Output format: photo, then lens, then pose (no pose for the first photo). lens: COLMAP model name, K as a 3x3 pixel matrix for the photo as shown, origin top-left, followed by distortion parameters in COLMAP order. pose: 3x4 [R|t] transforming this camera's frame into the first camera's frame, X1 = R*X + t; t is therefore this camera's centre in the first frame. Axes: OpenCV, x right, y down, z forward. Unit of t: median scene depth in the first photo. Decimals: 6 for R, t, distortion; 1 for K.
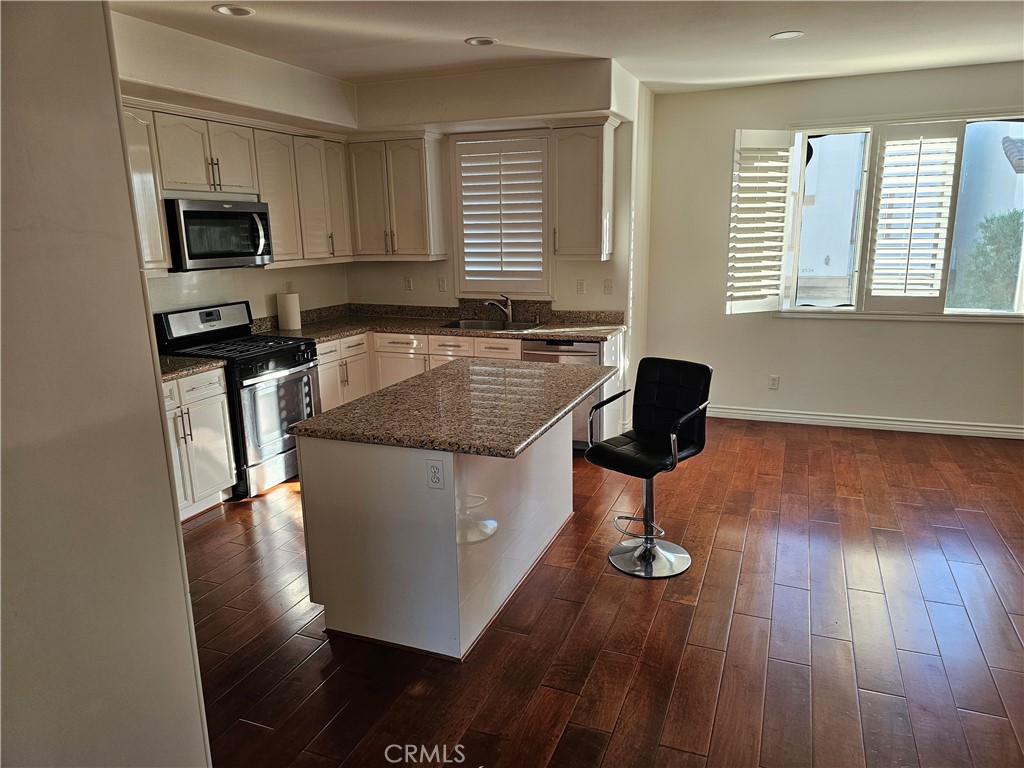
lens RADIAL K [[682.8, 0, 509.6], [0, 682.8, 390.7], [0, 0, 1]] dist [0.078530, -0.082461]
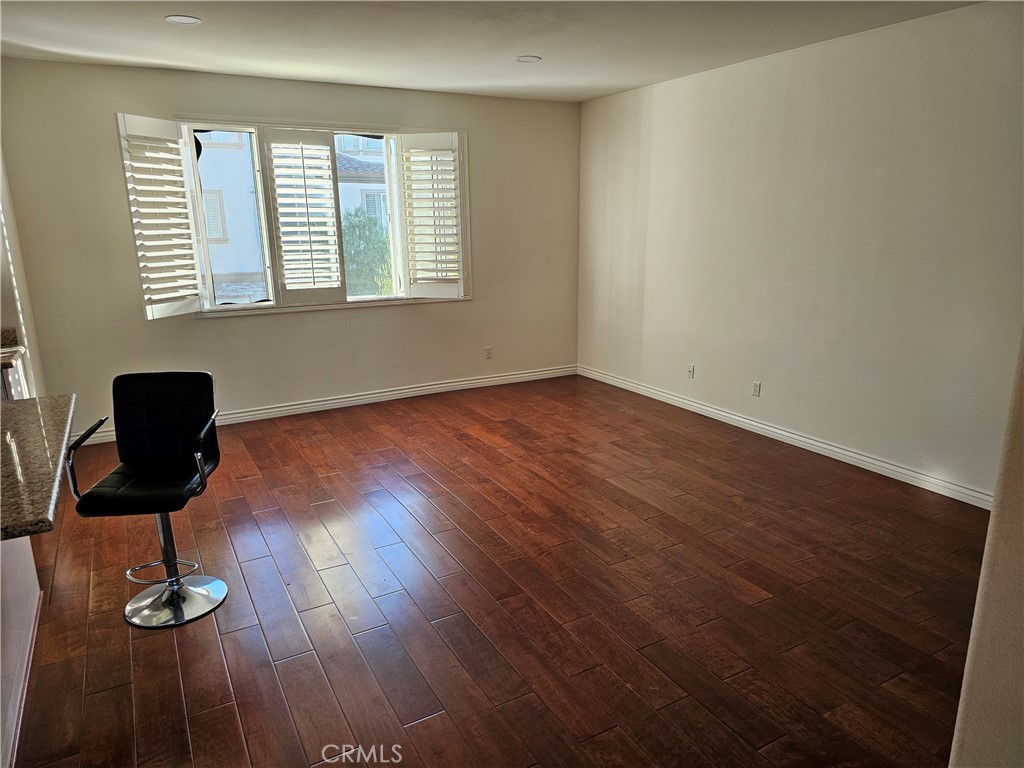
lens RADIAL K [[691.1, 0, 515.6], [0, 691.1, 400.7], [0, 0, 1]] dist [0.069915, -0.061581]
pose [[0.626910, -0.190311, 0.755490, -0.105197], [0.181756, 0.978675, 0.095710, -0.008856], [-0.757594, 0.077313, 0.648131, 0.054206]]
